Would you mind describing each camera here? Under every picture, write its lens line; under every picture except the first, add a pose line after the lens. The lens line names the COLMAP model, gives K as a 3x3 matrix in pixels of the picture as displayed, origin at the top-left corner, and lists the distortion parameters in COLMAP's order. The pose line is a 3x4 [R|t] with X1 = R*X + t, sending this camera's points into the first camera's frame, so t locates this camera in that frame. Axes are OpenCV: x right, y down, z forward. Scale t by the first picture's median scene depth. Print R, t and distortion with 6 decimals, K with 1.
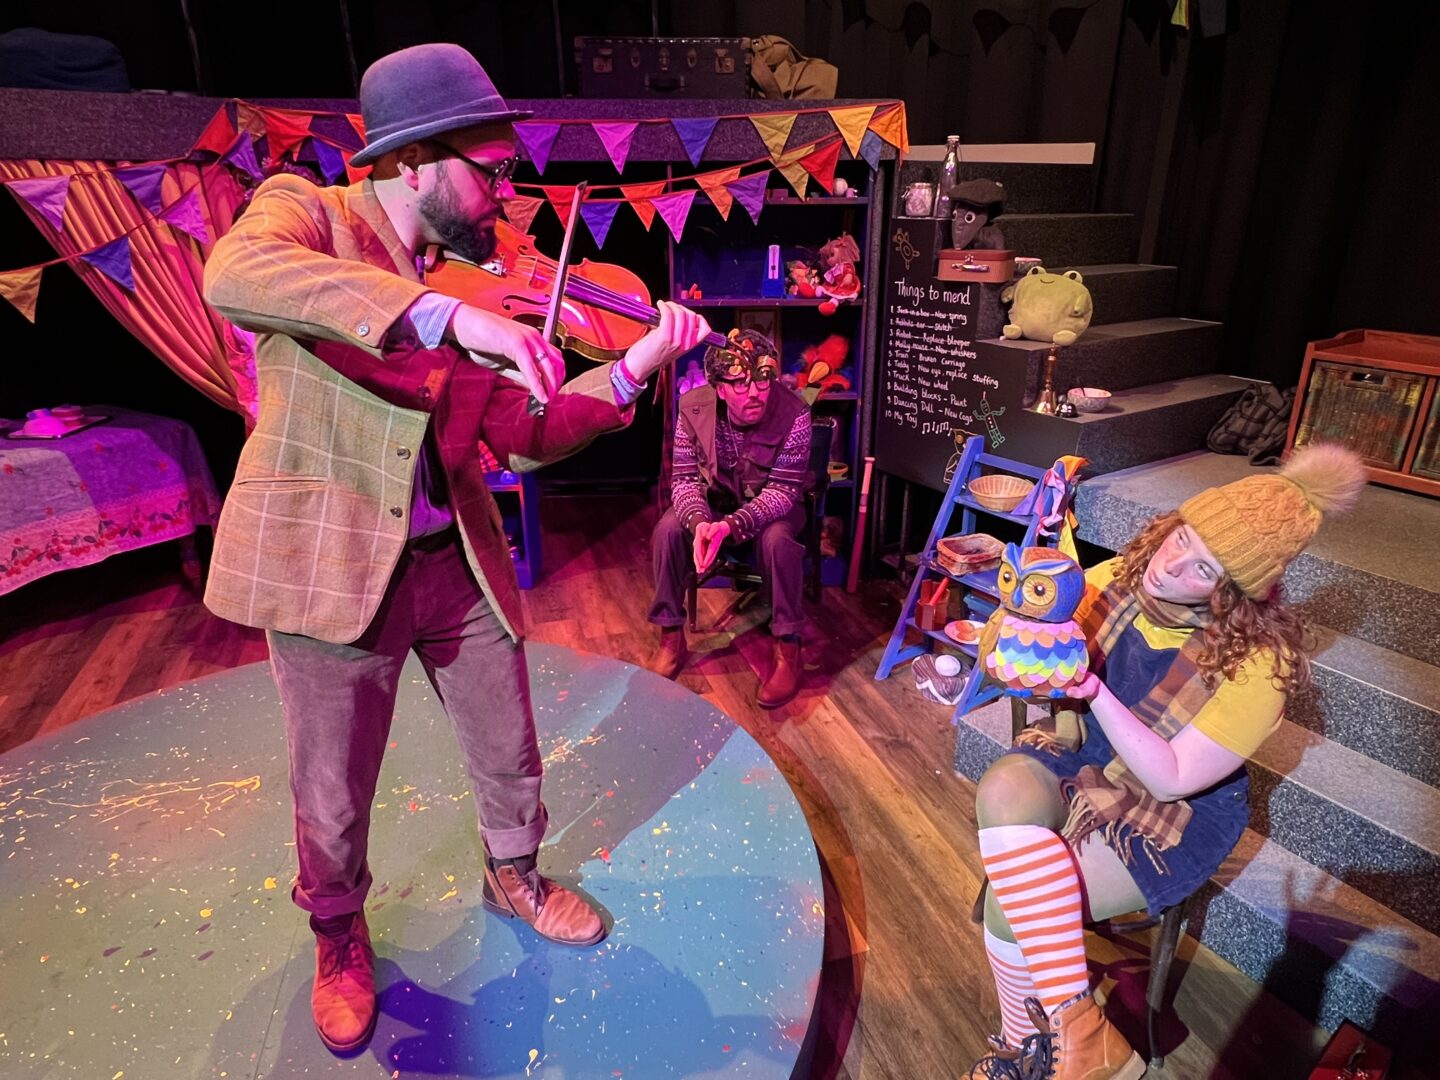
lens RADIAL K [[895.0, 0, 716.8], [0, 895.0, 542.2], [0, 0, 1]] dist [-0.003057, -0.000029]
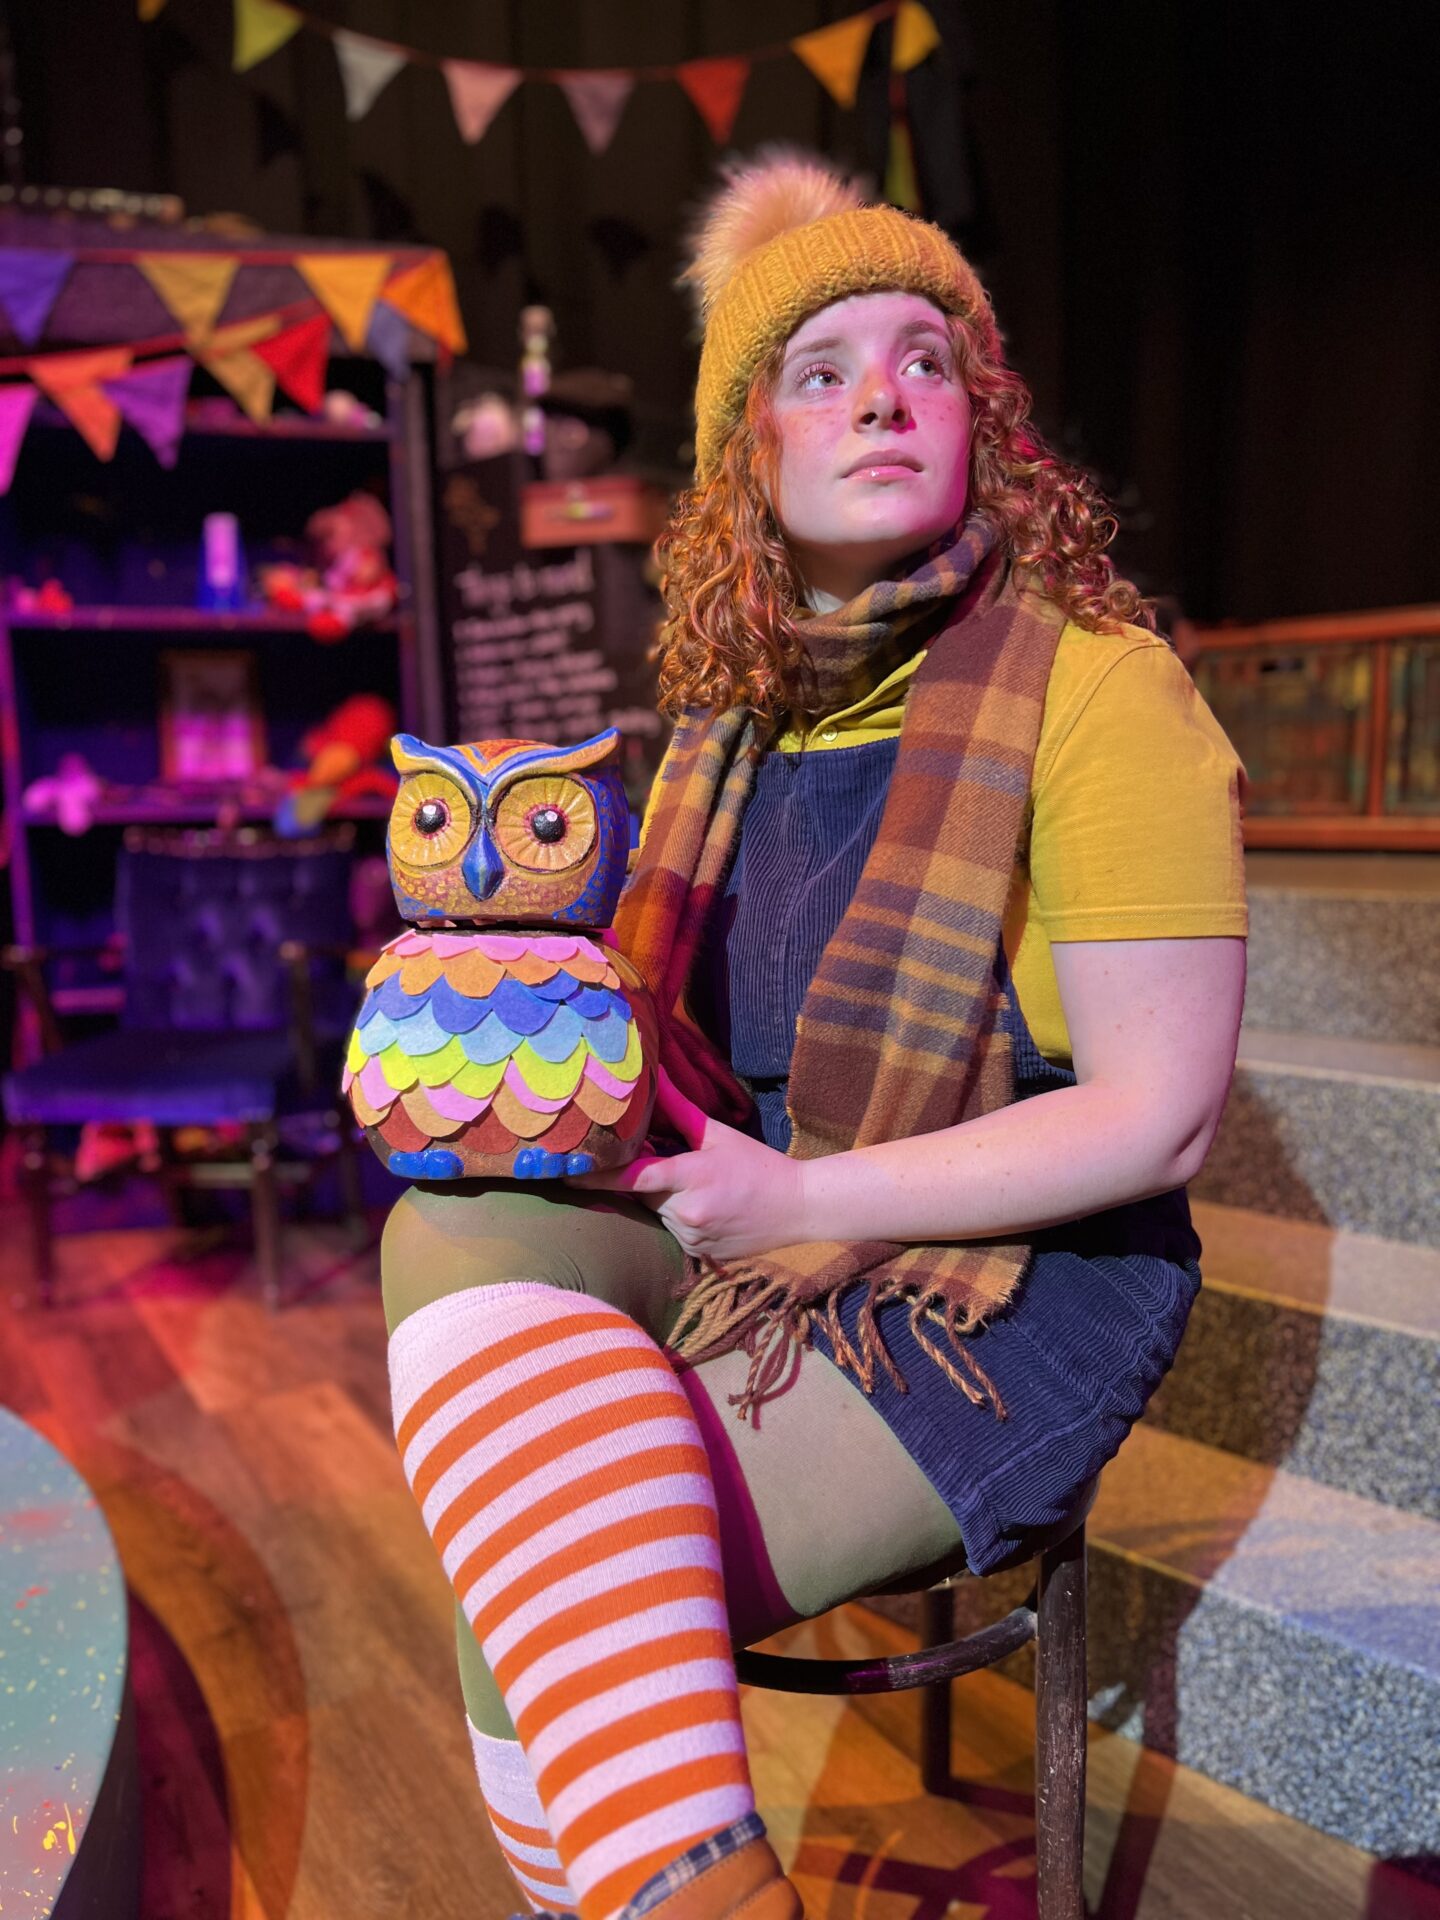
lens RADIAL K [[1463.2, 0, 725.4], [0, 1463.2, 961.5], [0, 0, 1]] dist [0.020669, -0.024640]
pose [[0.966975, -0.051002, 0.249717, 0.129405], [0.110038, 0.967296, -0.228541, 0.145705], [-0.229895, 0.248472, 0.940962, 0.221238]]
